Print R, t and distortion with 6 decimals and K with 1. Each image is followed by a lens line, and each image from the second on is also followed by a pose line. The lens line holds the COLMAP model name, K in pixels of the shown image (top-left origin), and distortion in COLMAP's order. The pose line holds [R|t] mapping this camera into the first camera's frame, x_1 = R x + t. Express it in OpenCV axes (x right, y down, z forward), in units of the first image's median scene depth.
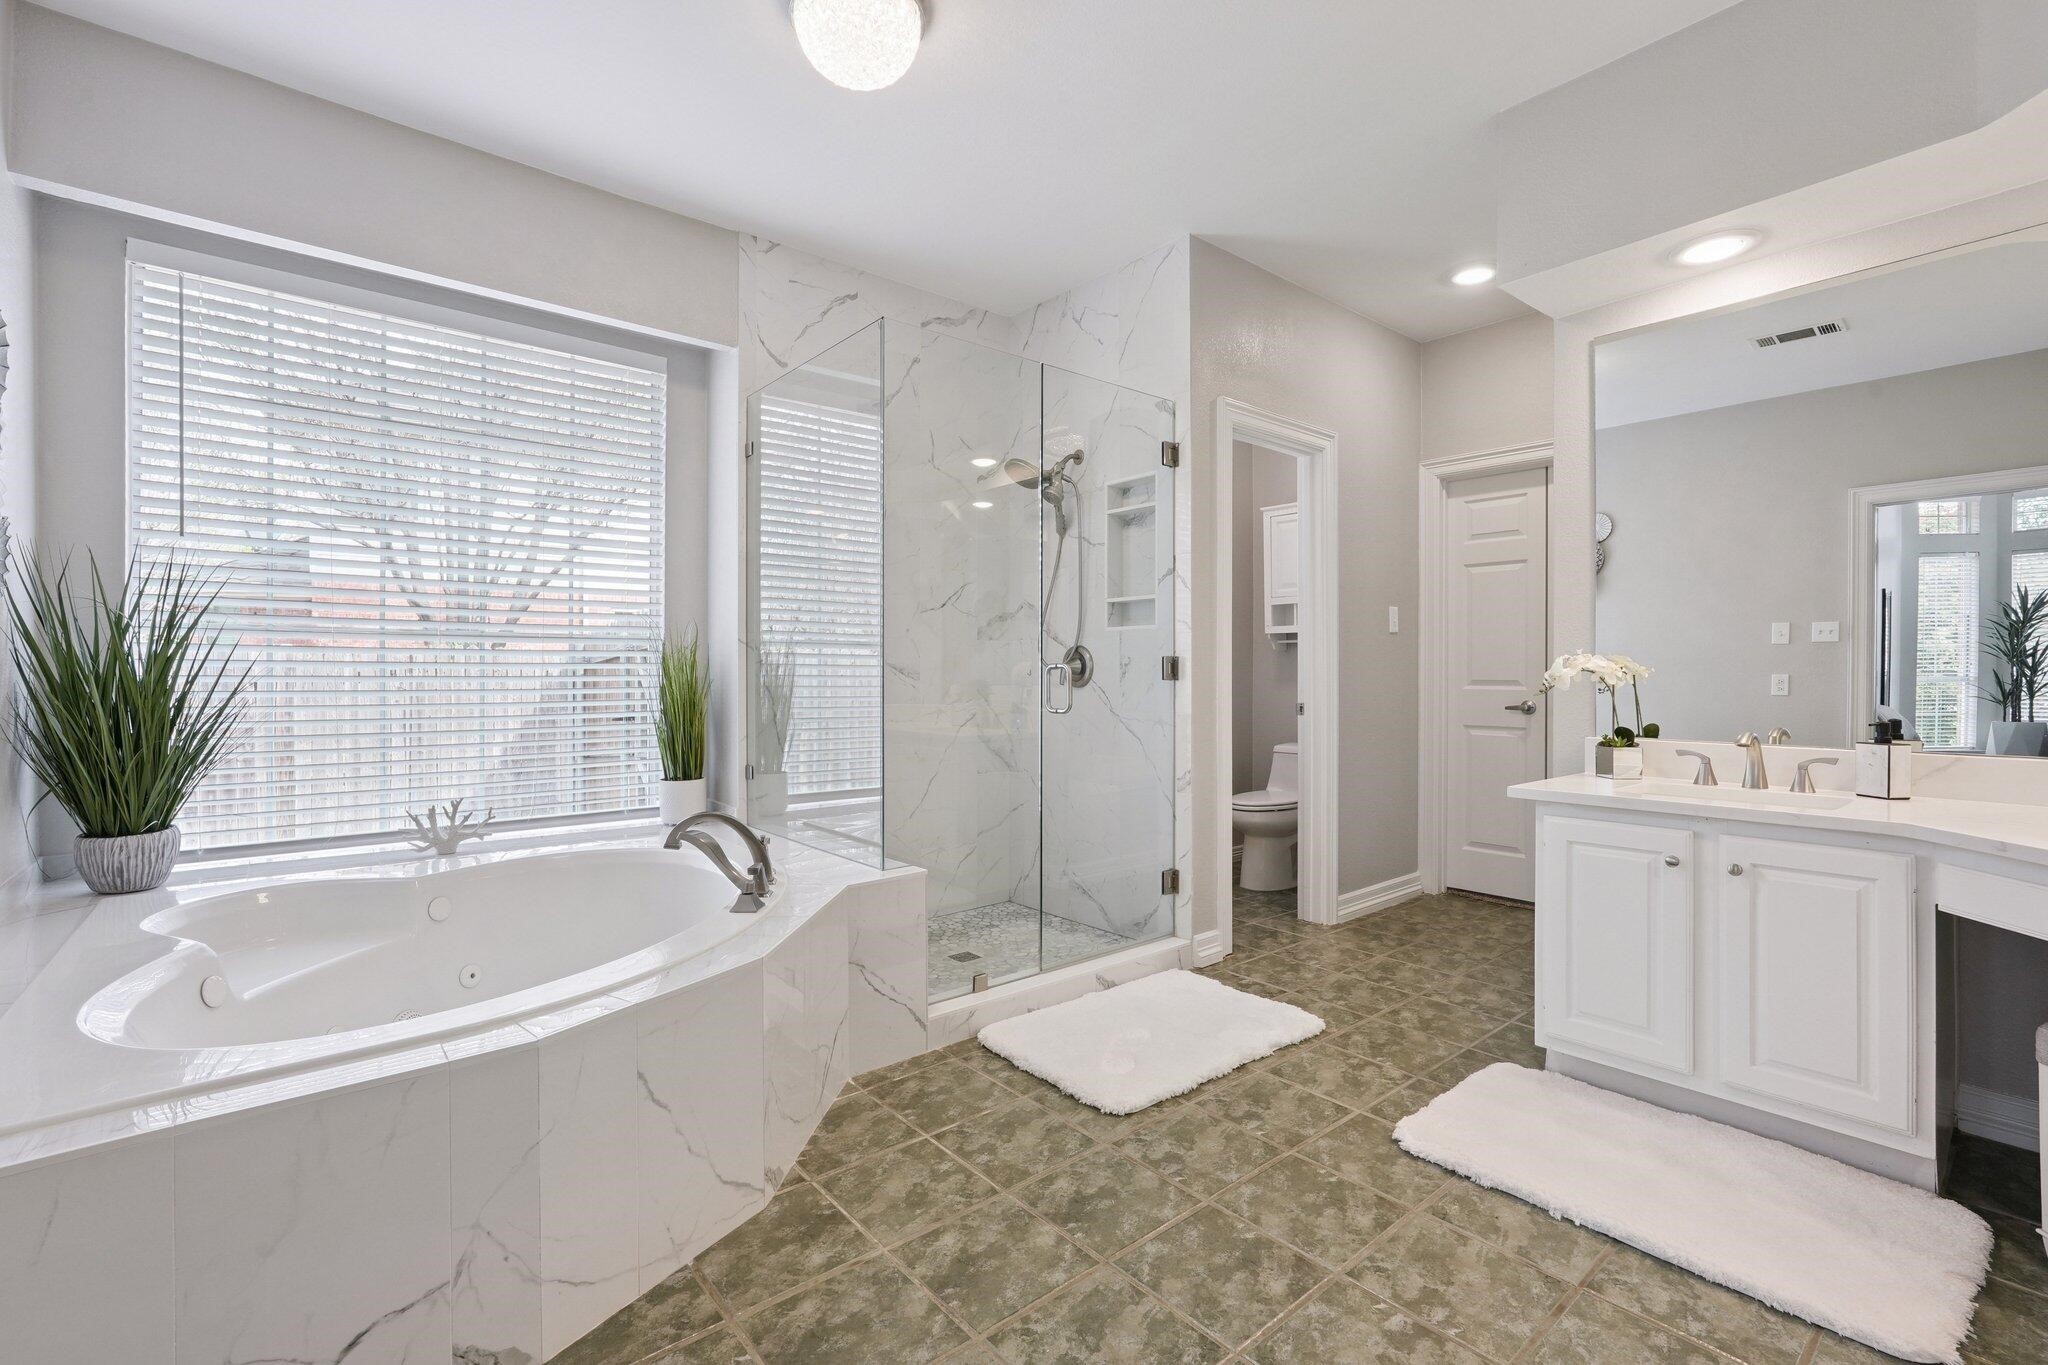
lens RADIAL K [[905.2, 0, 1024.0], [0, 905.2, 682.5], [0, 0, 1]] dist [-0.000561, 0.000336]
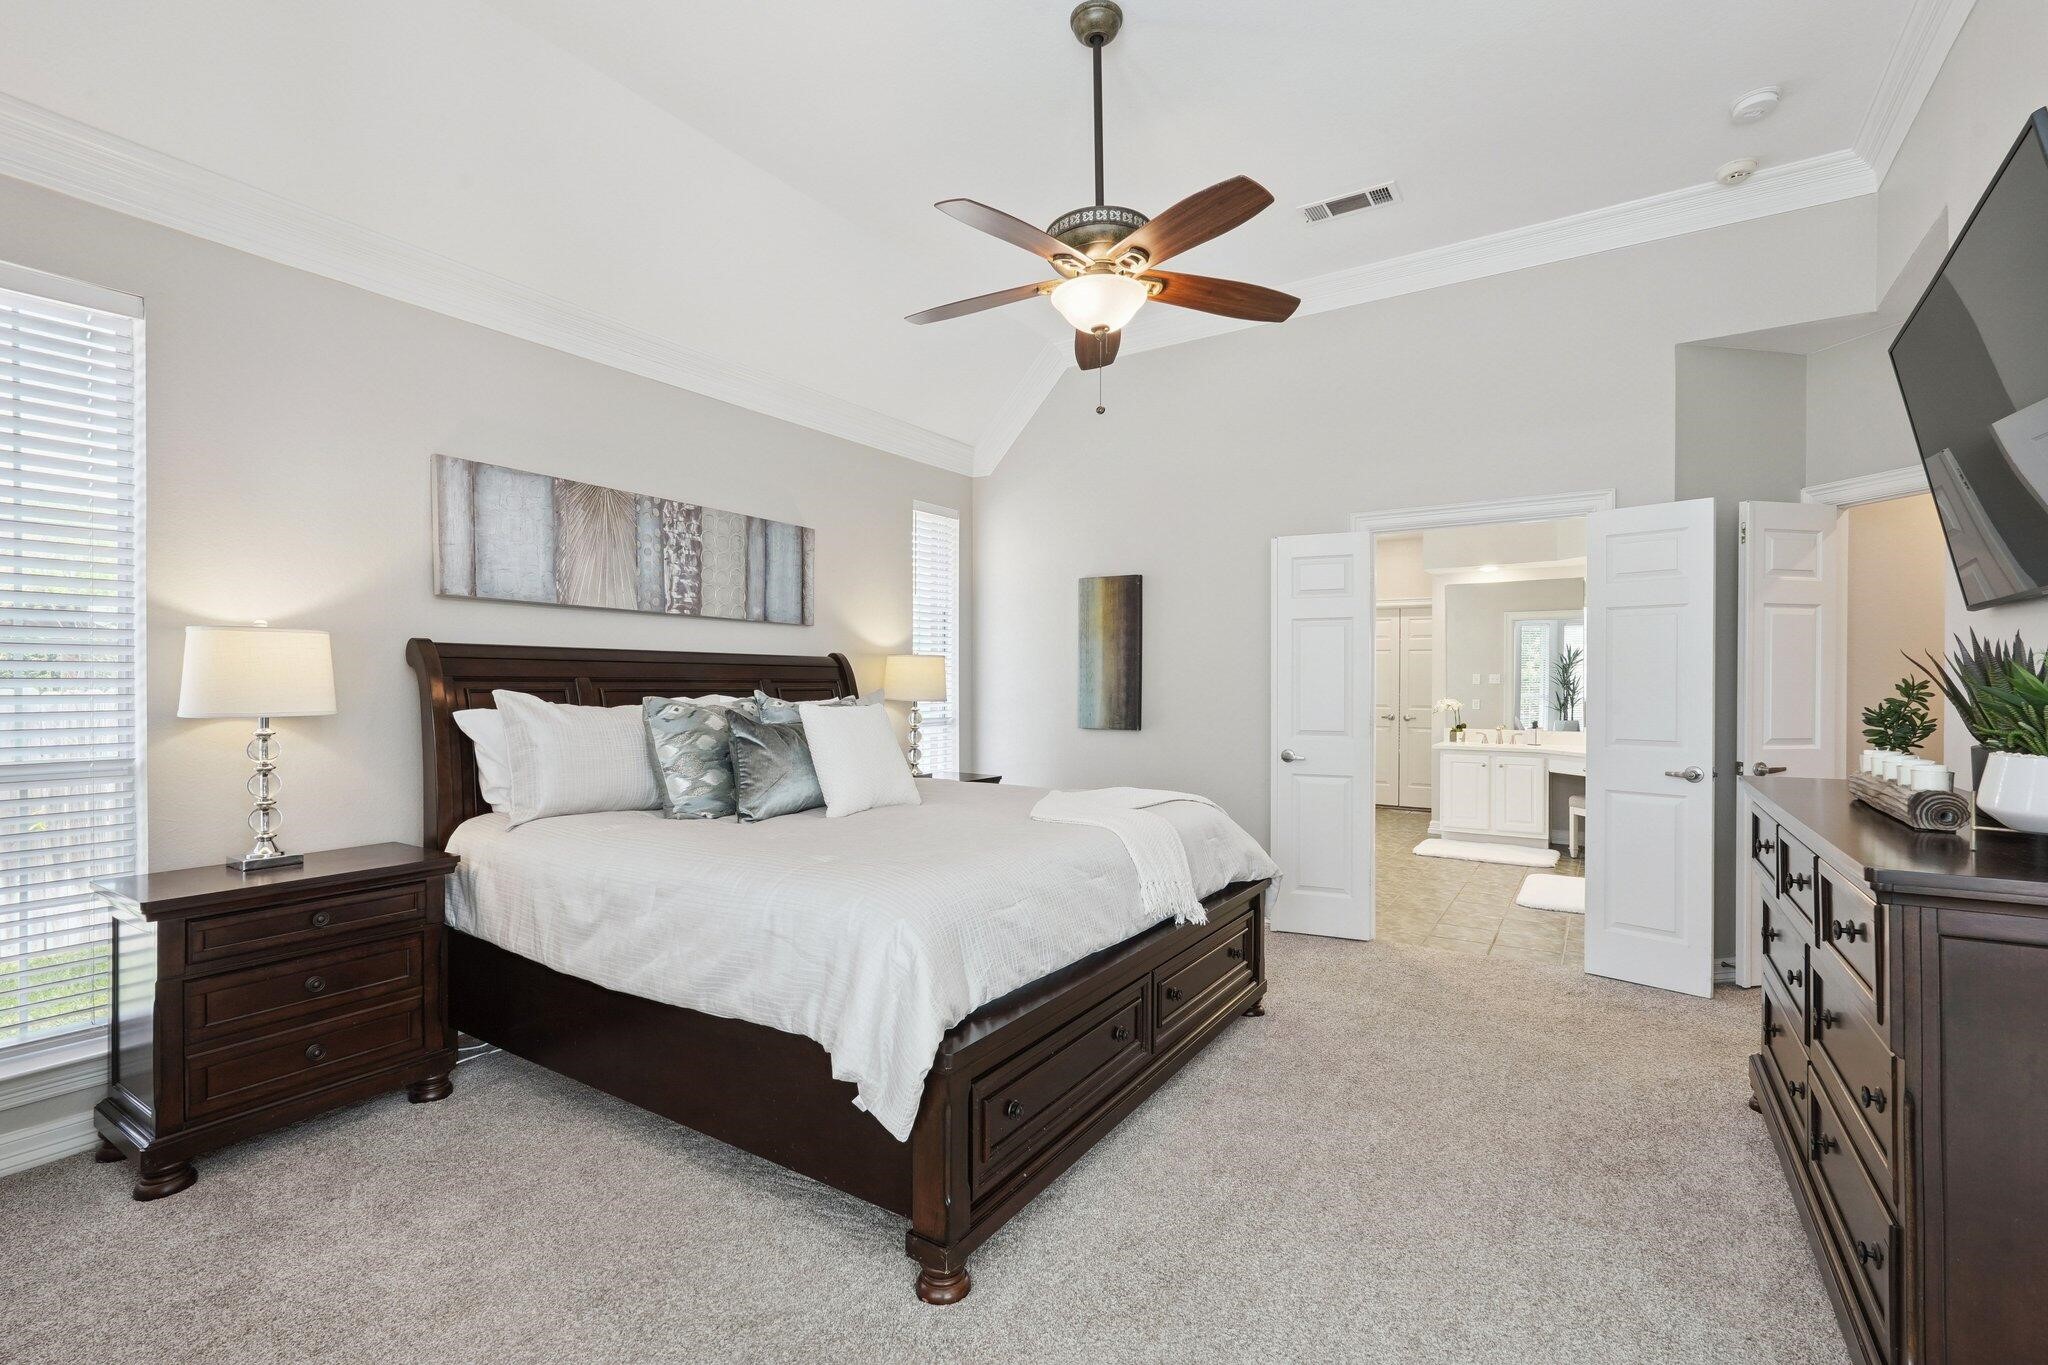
lens RADIAL K [[919.4, 0, 1024.3], [0, 919.4, 694.8], [0, 0, 1]] dist [0.000651, 0.000035]
pose [[0.955552, -0.002970, 0.294809, -1.512833], [0.001308, 0.999982, 0.005837, -0.064023], [-0.294821, -0.005192, 0.955539, -1.379482]]
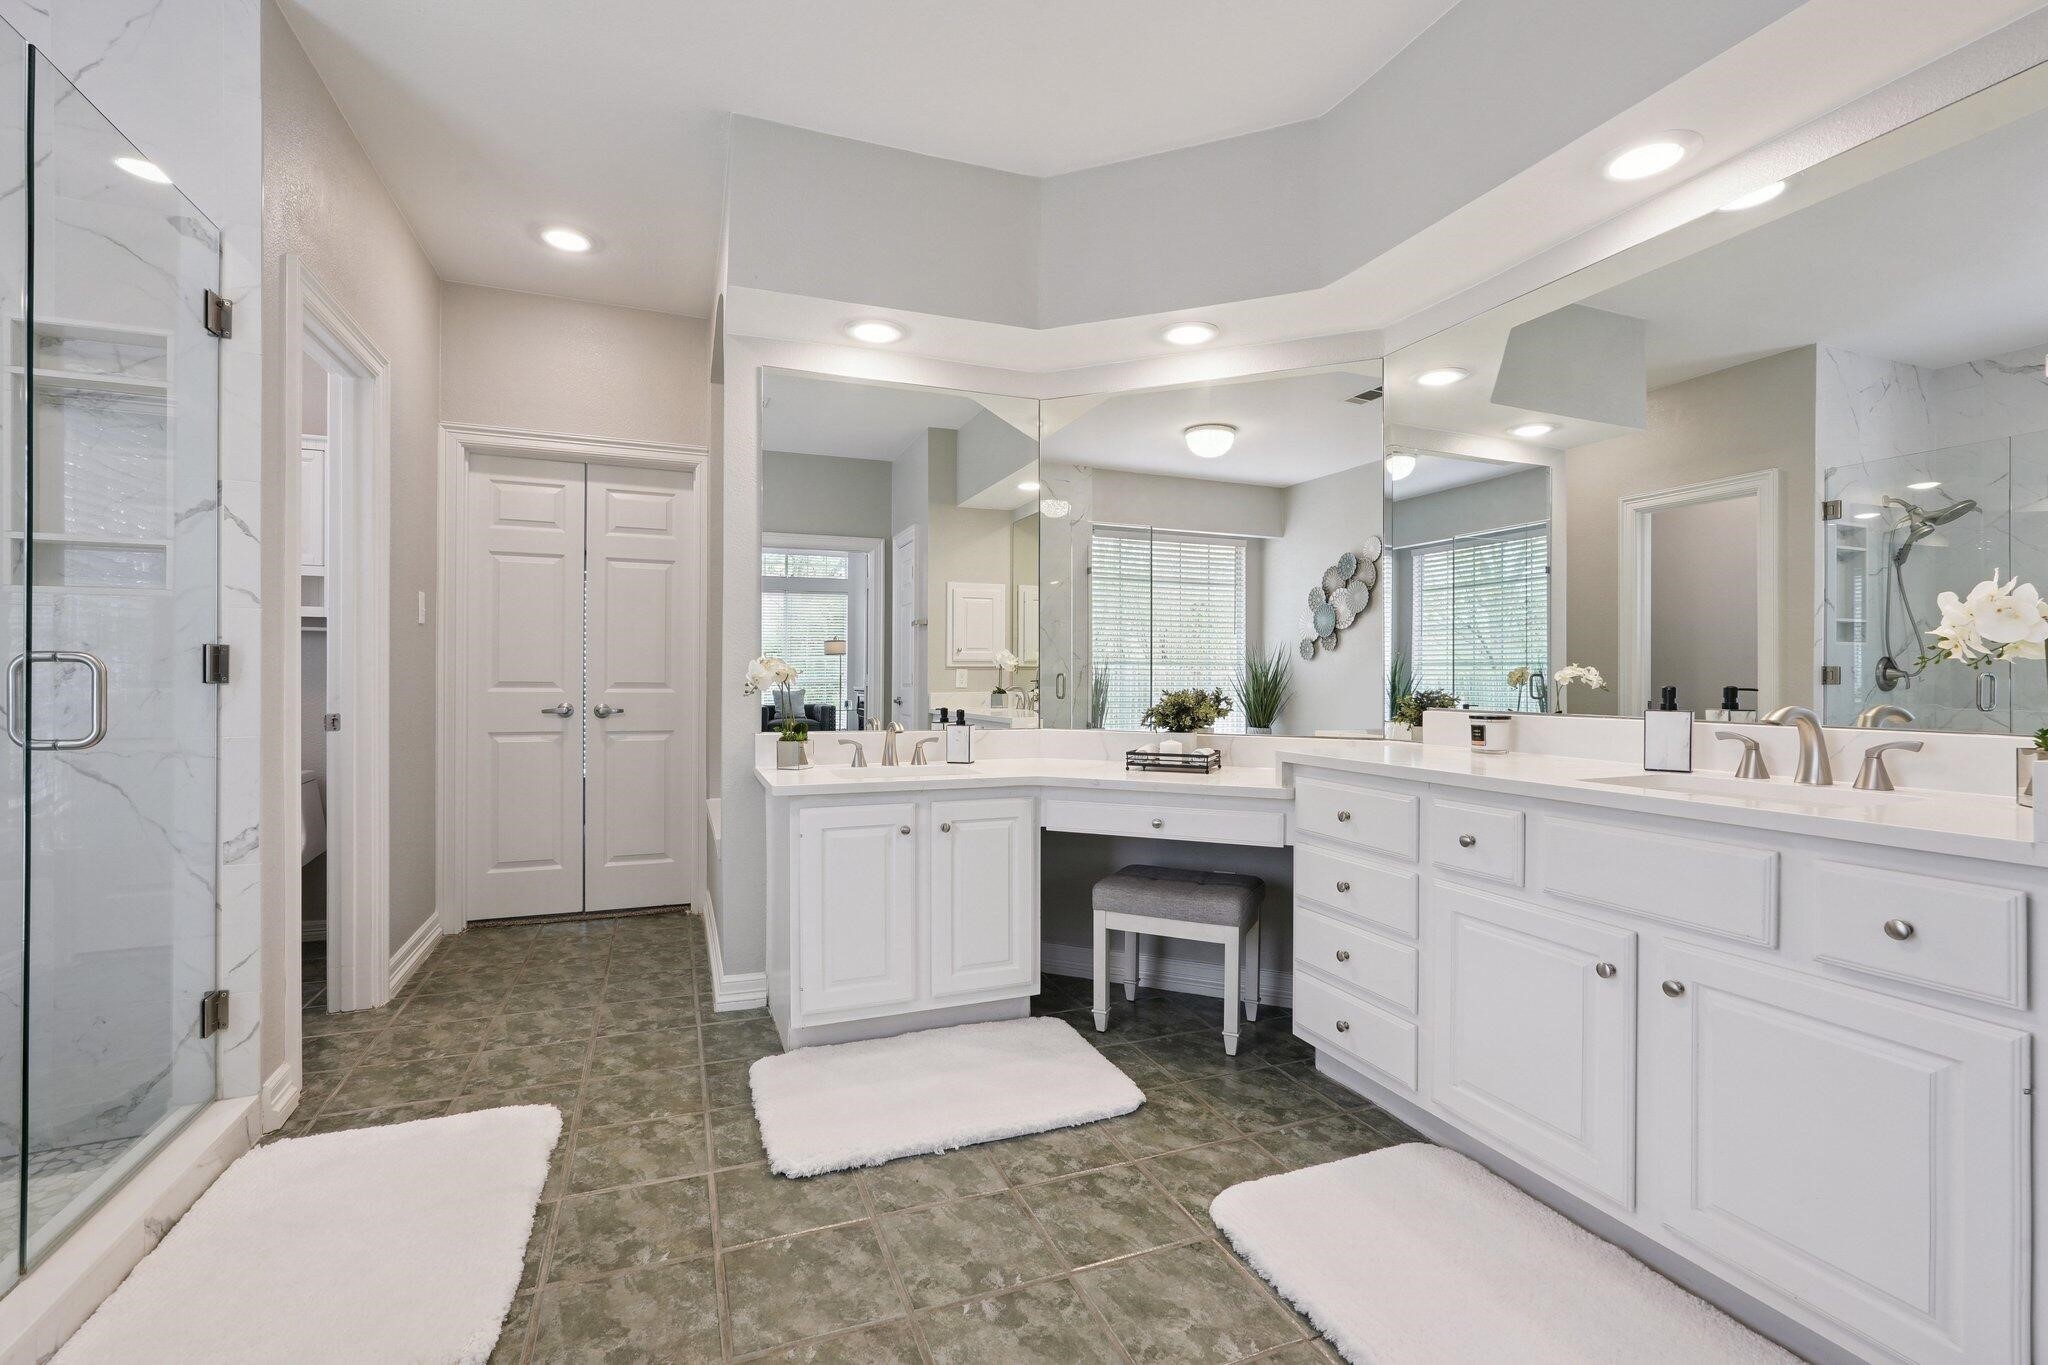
lens RADIAL K [[915.1, 0, 1024.0], [0, 915.1, 682.5], [0, 0, 1]] dist [-0.019841, 0.008536]
pose [[0.310535, -0.004394, 0.950552, -0.328163], [0.005650, 0.999980, 0.002777, -0.002367], [-0.950545, 0.004508, 0.310554, 0.383106]]
